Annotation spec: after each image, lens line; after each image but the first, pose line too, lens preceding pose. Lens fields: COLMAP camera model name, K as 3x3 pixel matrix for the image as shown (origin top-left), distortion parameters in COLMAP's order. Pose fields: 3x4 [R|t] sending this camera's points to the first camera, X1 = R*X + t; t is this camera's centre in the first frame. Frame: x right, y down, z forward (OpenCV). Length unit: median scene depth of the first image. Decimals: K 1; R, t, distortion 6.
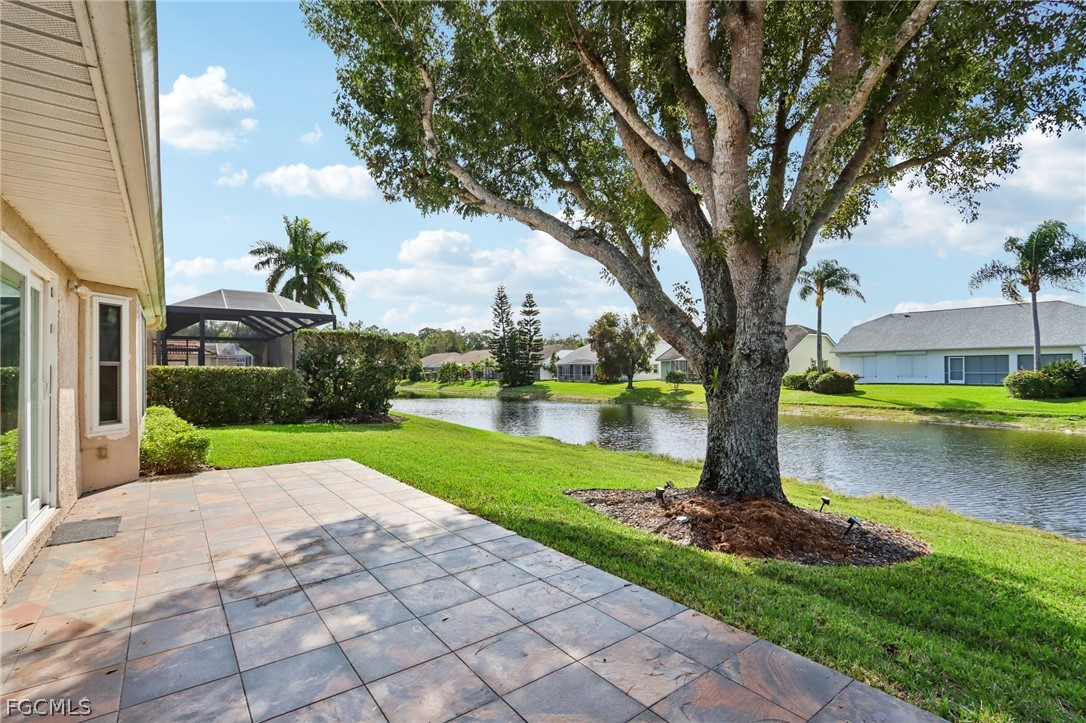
lens RADIAL K [[510.8, 0, 548.6], [0, 510.8, 361.3], [0, 0, 1]] dist [-0.011867, 0.000788]
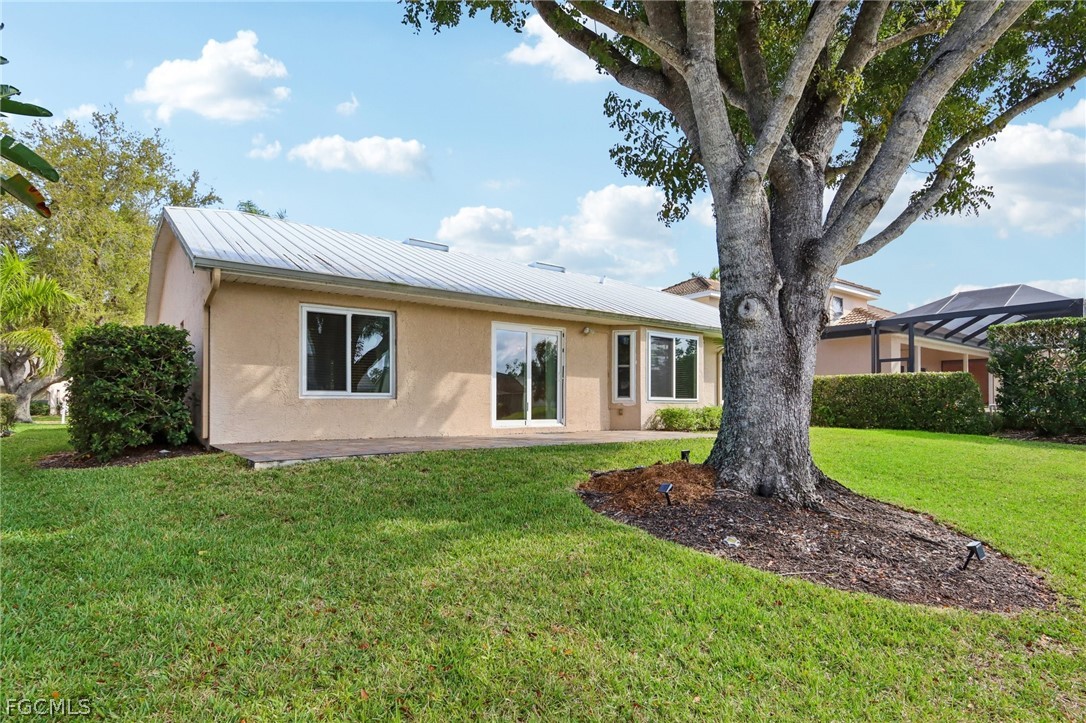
lens RADIAL K [[592.0, 0, 522.8], [0, 592.0, 367.8], [0, 0, 1]] dist [-0.012199, 0.000361]
pose [[0.999956, 0.007584, -0.005540, -0.126986], [-0.007296, 0.998708, 0.050300, -0.010186], [0.005915, -0.050257, 0.998719, -0.129130]]
